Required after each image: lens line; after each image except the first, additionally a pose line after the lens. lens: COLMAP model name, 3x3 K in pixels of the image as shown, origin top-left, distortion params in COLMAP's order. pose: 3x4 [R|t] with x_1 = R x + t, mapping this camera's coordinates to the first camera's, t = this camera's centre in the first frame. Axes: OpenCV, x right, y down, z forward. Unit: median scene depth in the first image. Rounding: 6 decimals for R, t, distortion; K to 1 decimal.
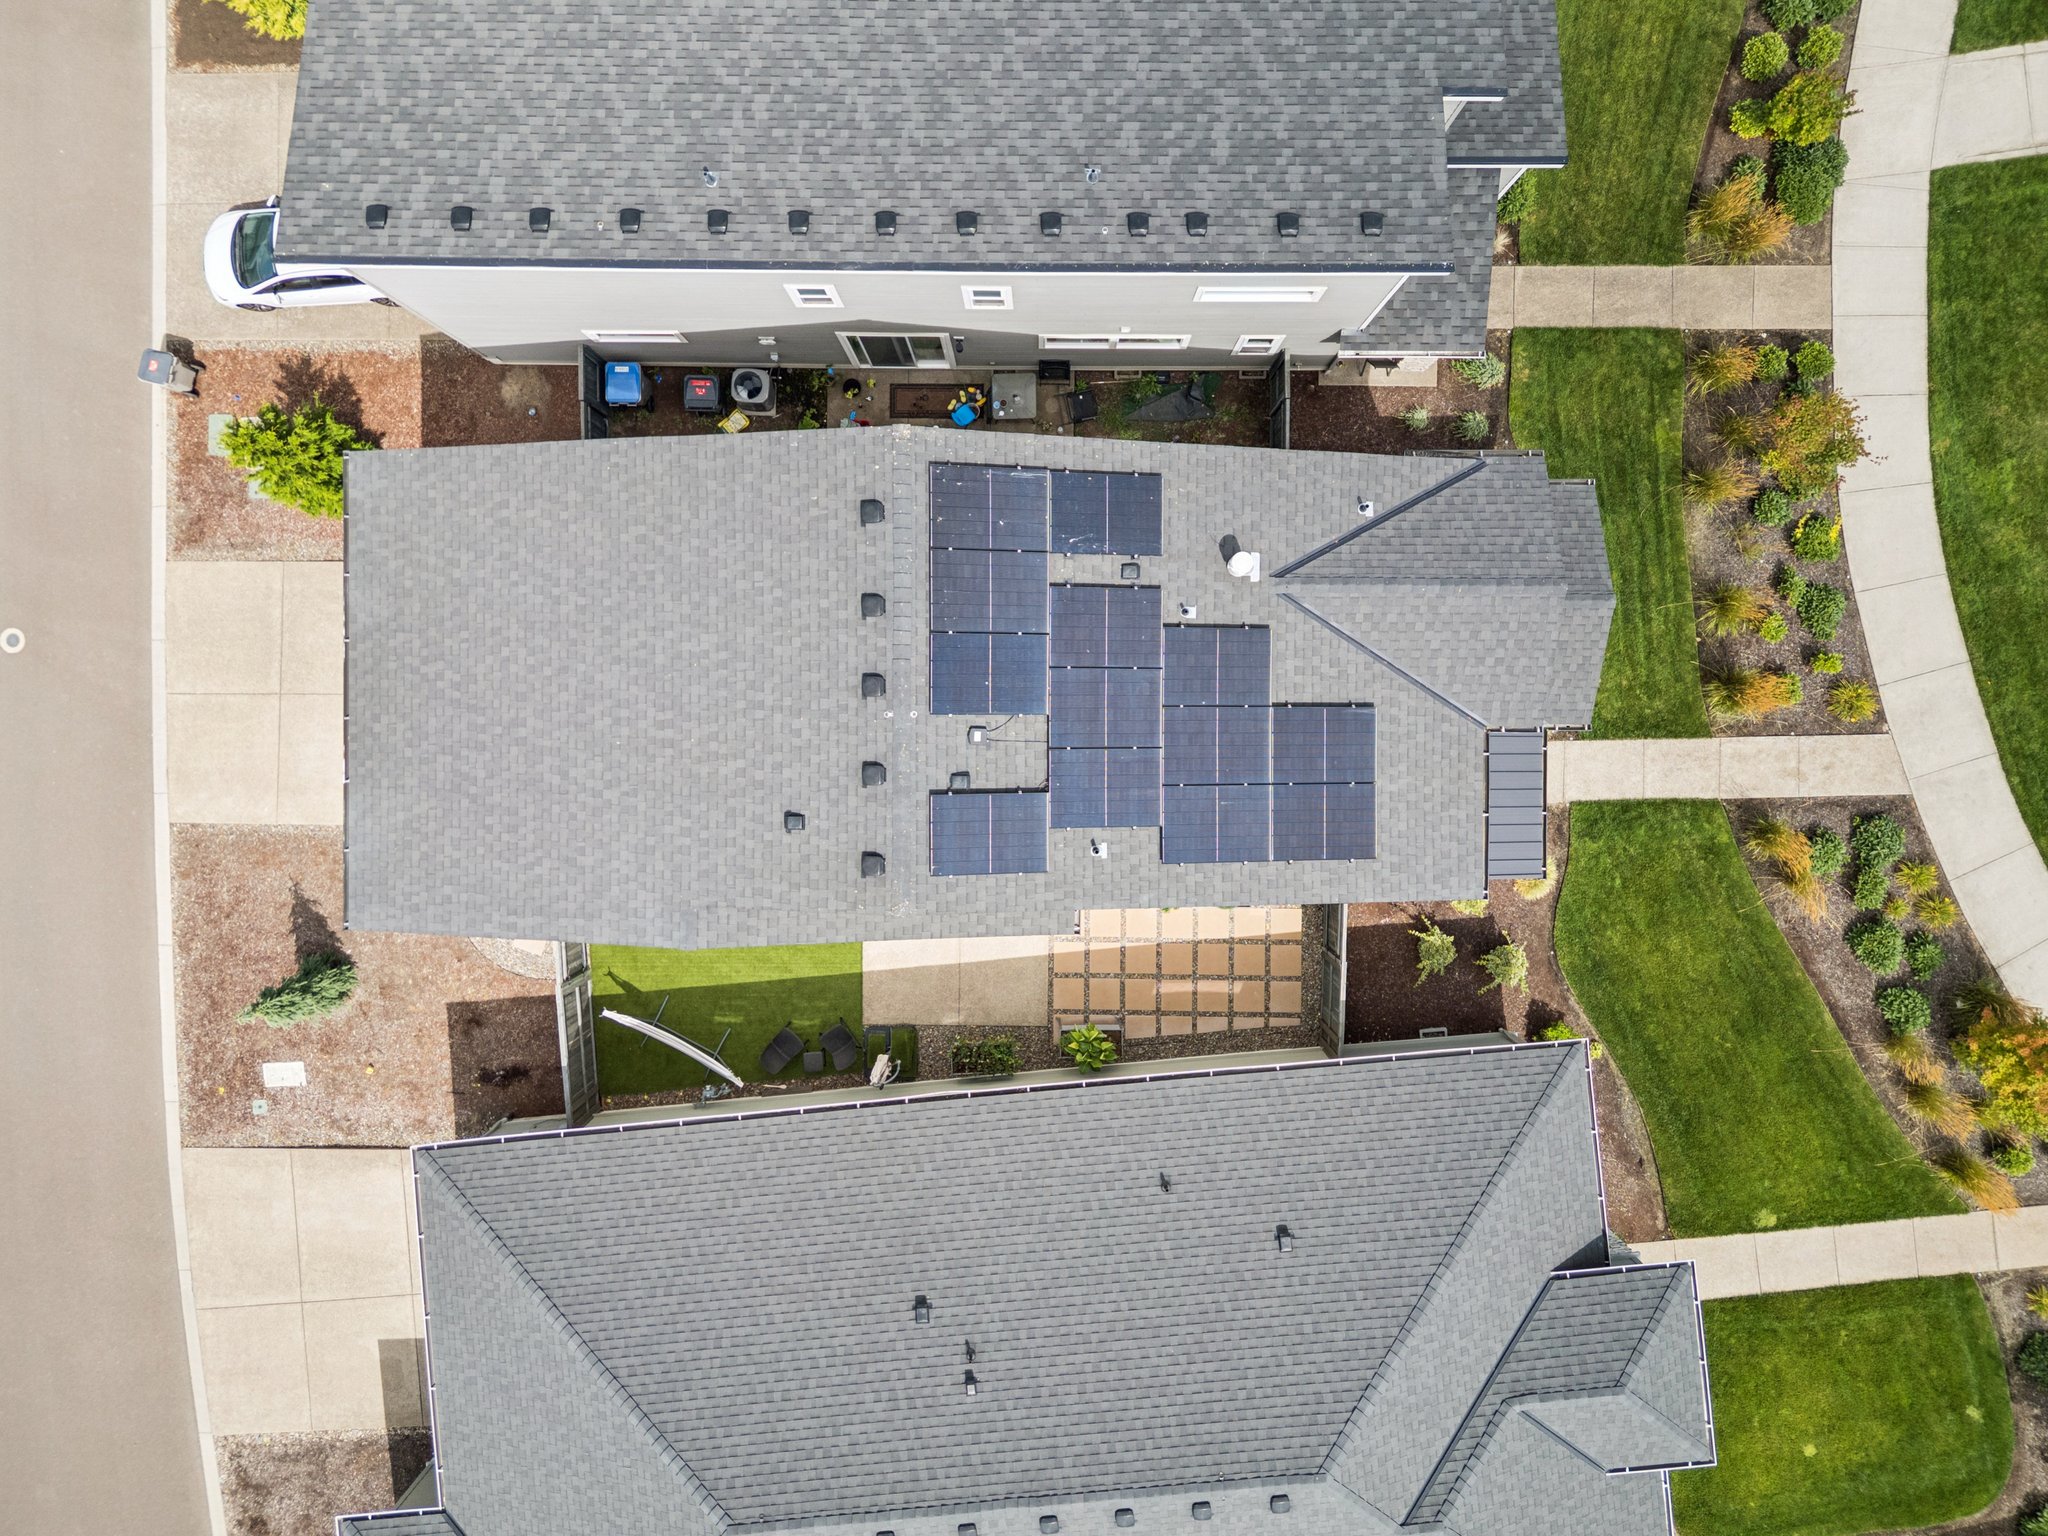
lens RADIAL K [[1453.4, 0, 1010.7], [0, 1453.4, 759.0], [0, 0, 1]] dist [0.059136, -0.041960]
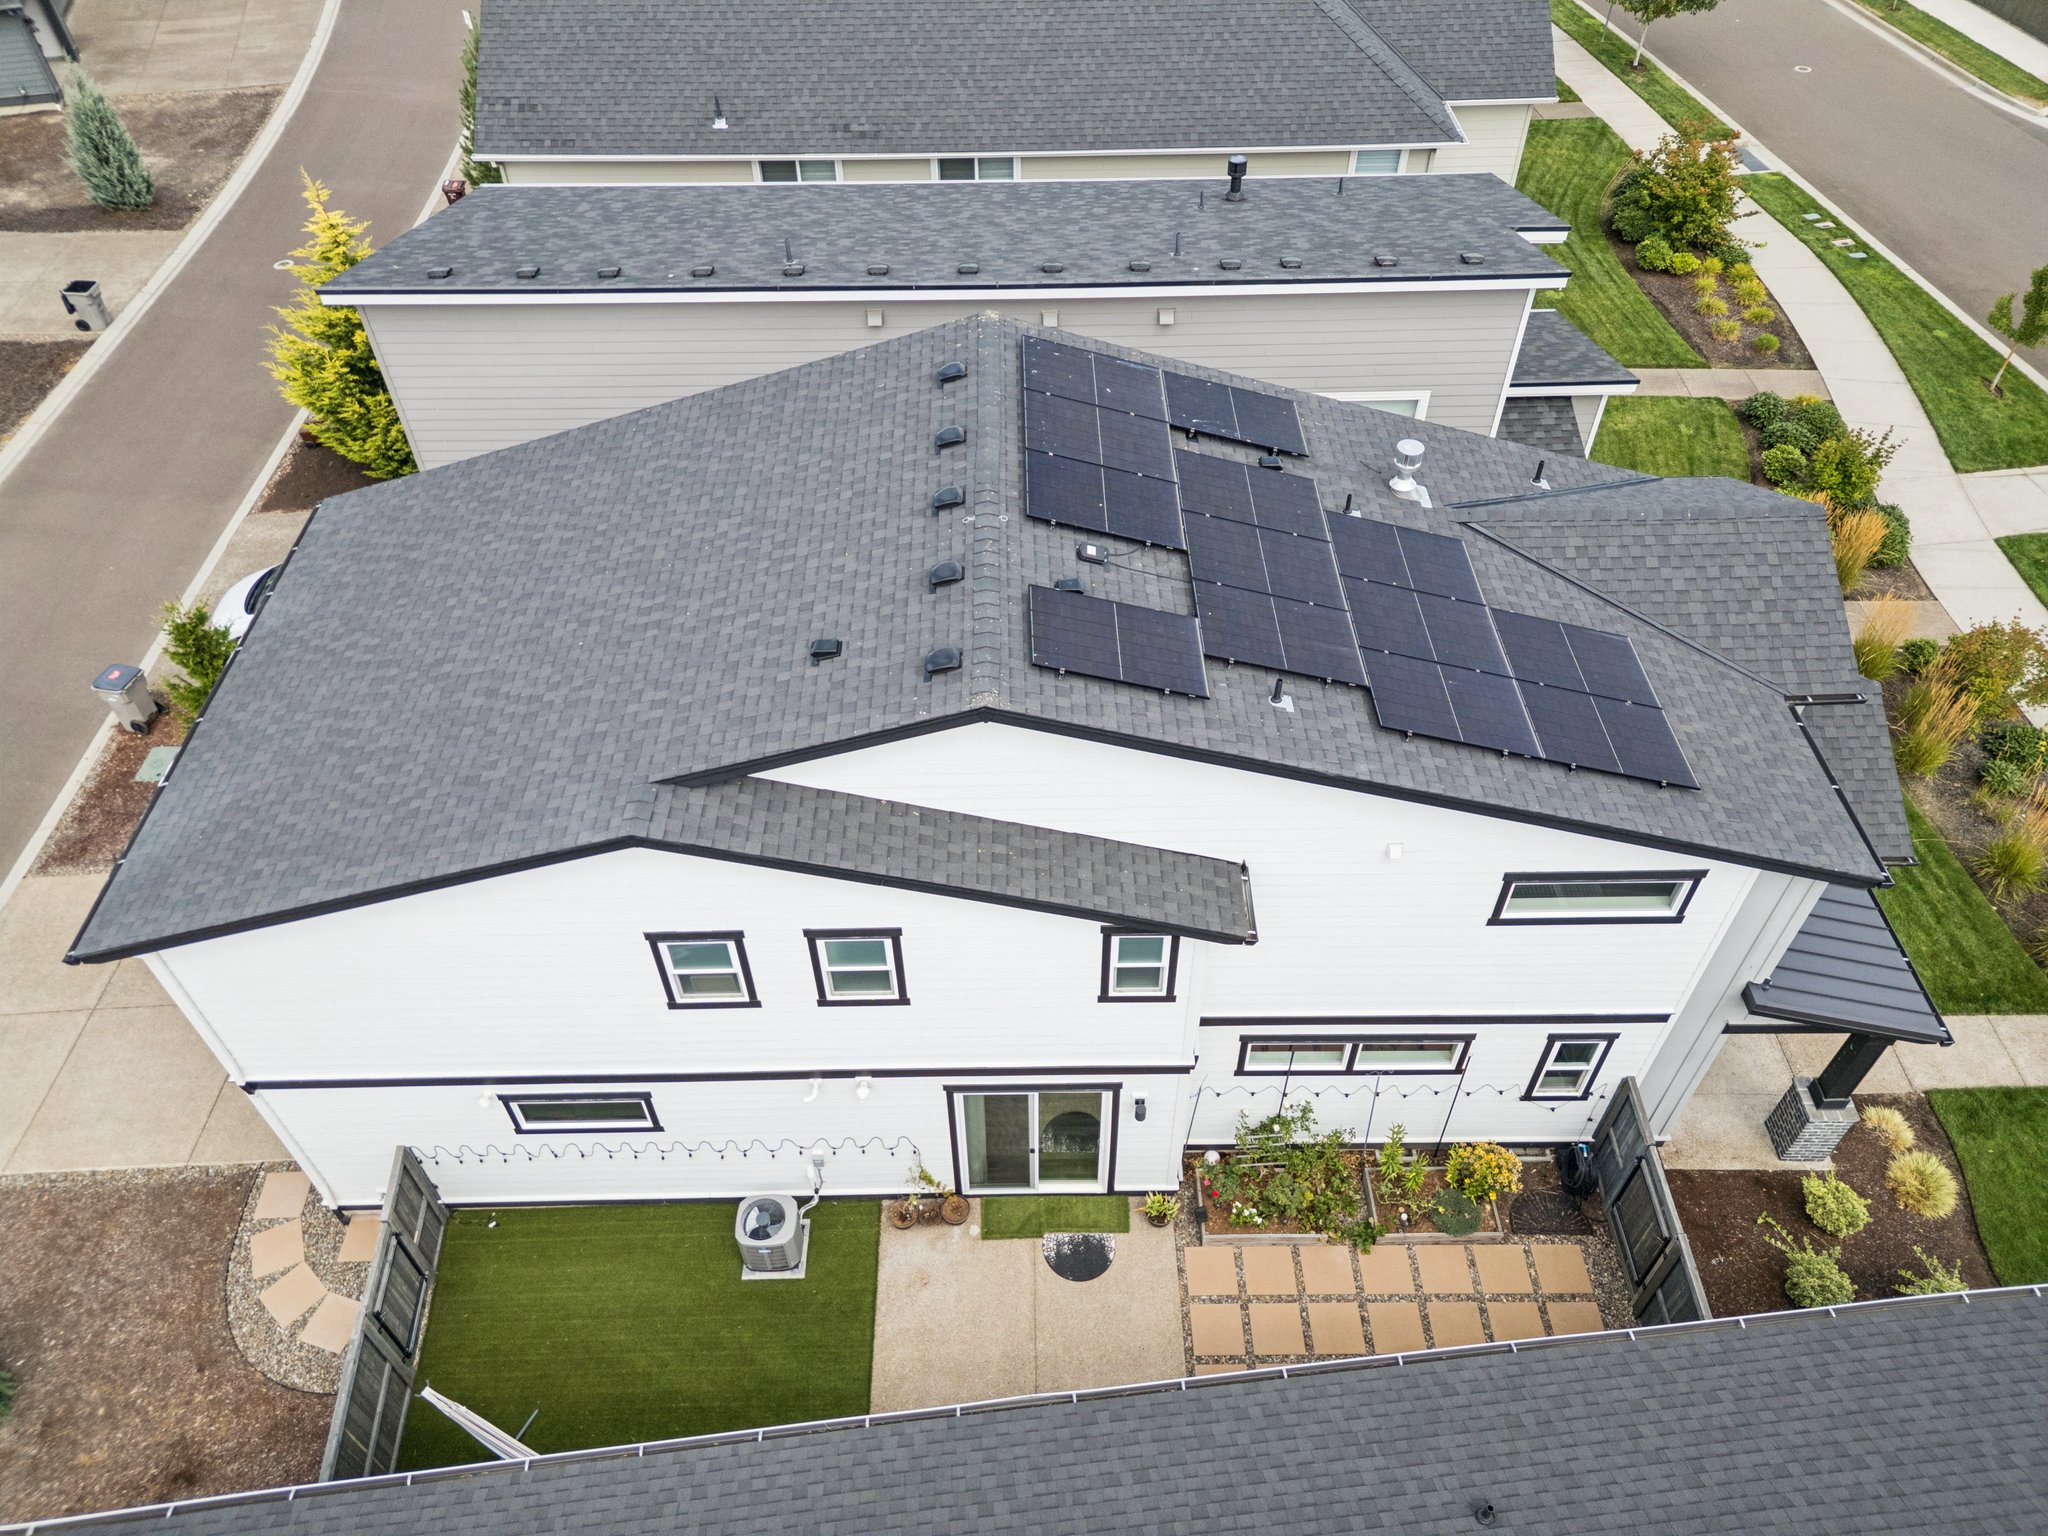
lens RADIAL K [[1453.4, 0, 1026.4], [0, 1453.4, 765.3], [0, 0, 1]] dist [0.059136, -0.041960]
pose [[0.999848, -0.007544, 0.015747, -0.048699], [0.016471, 0.706761, -0.707260, 0.409182], [-0.005794, 0.707412, 0.706778, 0.411205]]
